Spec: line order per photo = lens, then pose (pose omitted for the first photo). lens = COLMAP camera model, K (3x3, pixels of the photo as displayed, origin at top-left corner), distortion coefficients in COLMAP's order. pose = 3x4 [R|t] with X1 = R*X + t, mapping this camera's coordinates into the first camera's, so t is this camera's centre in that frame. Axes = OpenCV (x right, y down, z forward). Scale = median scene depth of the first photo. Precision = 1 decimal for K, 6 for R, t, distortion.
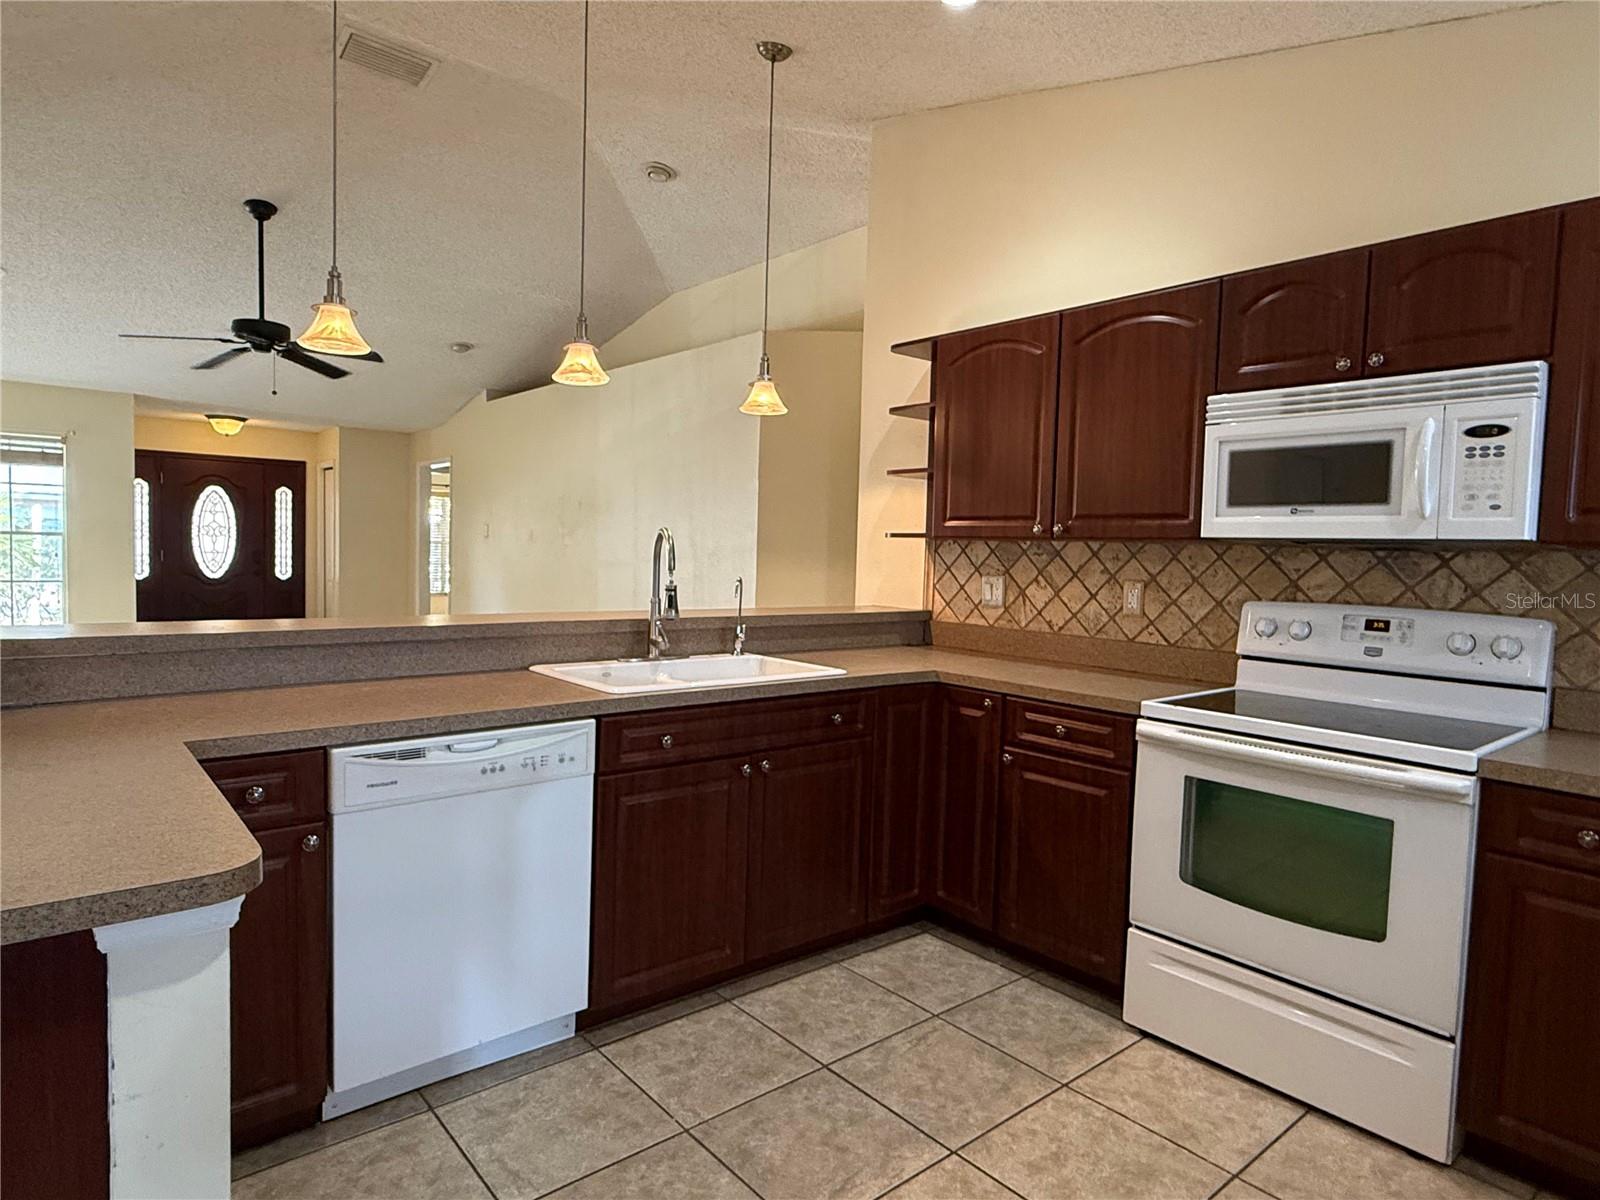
lens RADIAL K [[920.7, 0, 794.8], [0, 920.7, 598.8], [0, 0, 1]] dist [-0.002744, -0.001277]
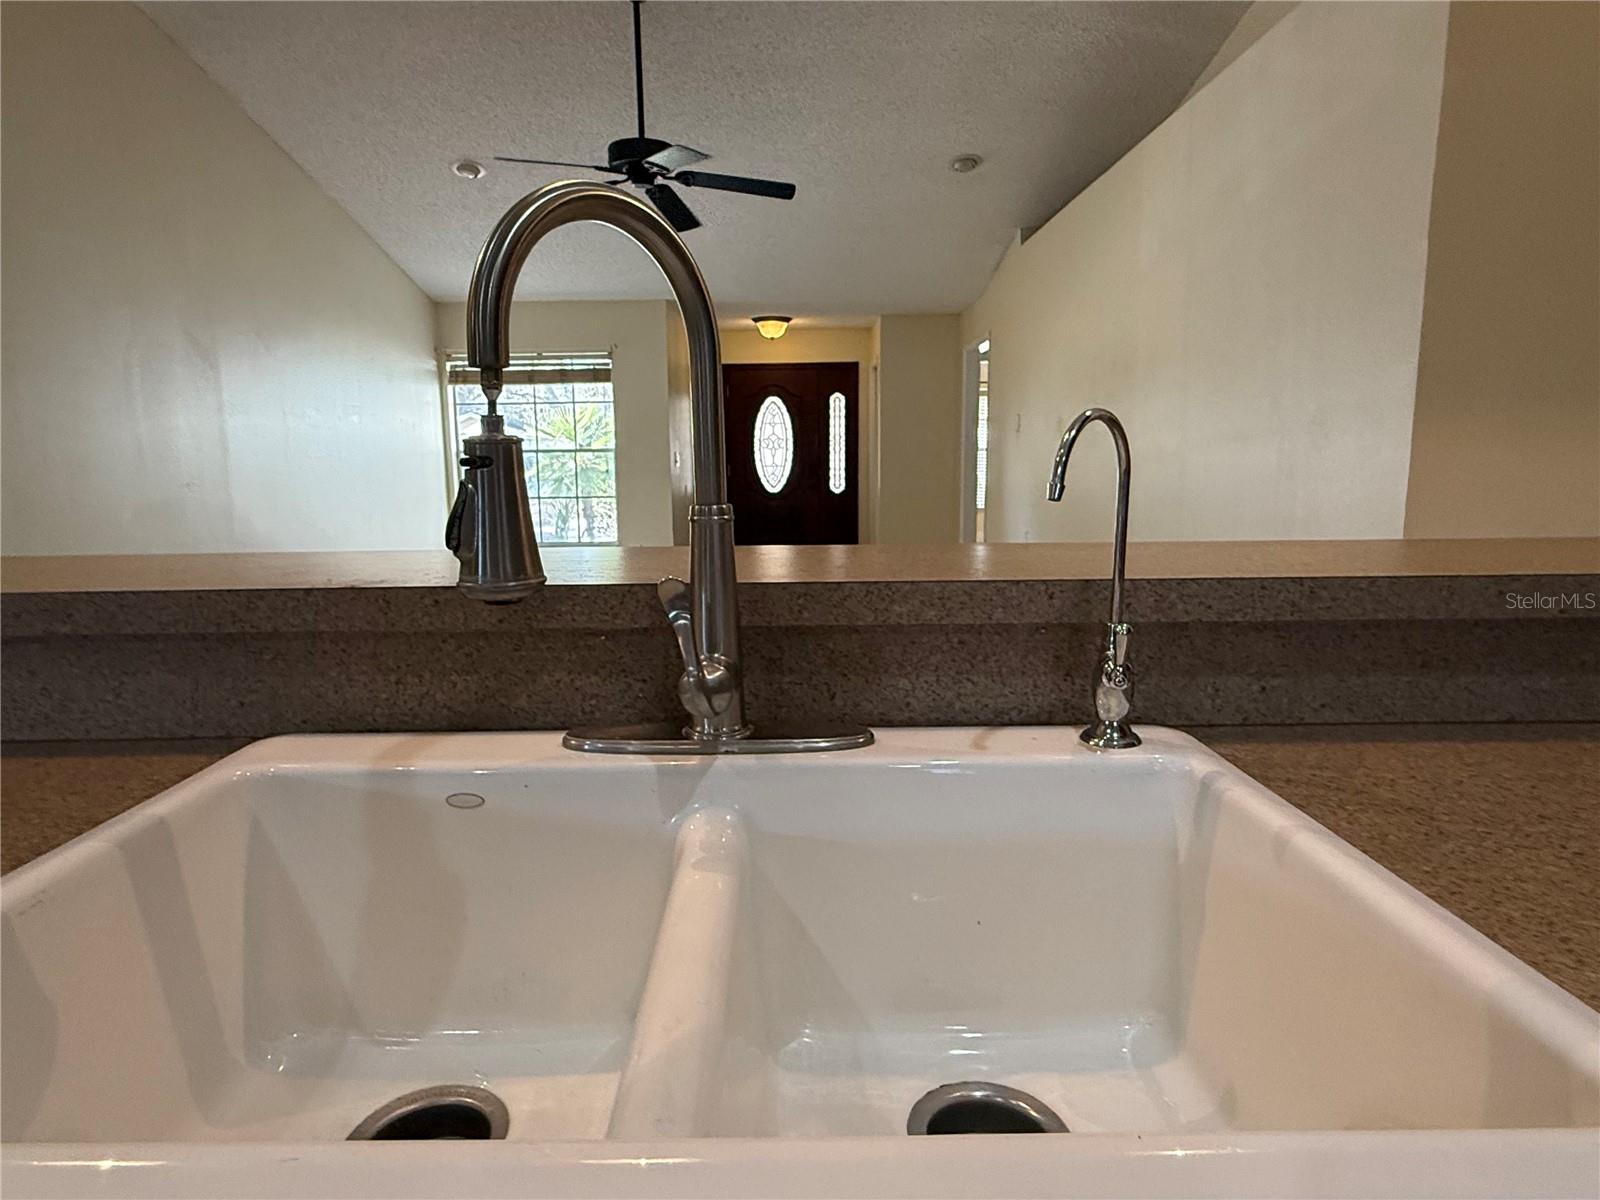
lens RADIAL K [[920.7, 0, 794.8], [0, 920.7, 598.8], [0, 0, 1]] dist [-0.002744, -0.001277]
pose [[0.770402, 0.057776, -0.634936, 0.009624], [0.000405, 0.995841, 0.091108, 0.000367], [0.637559, -0.070447, 0.767174, 0.261554]]
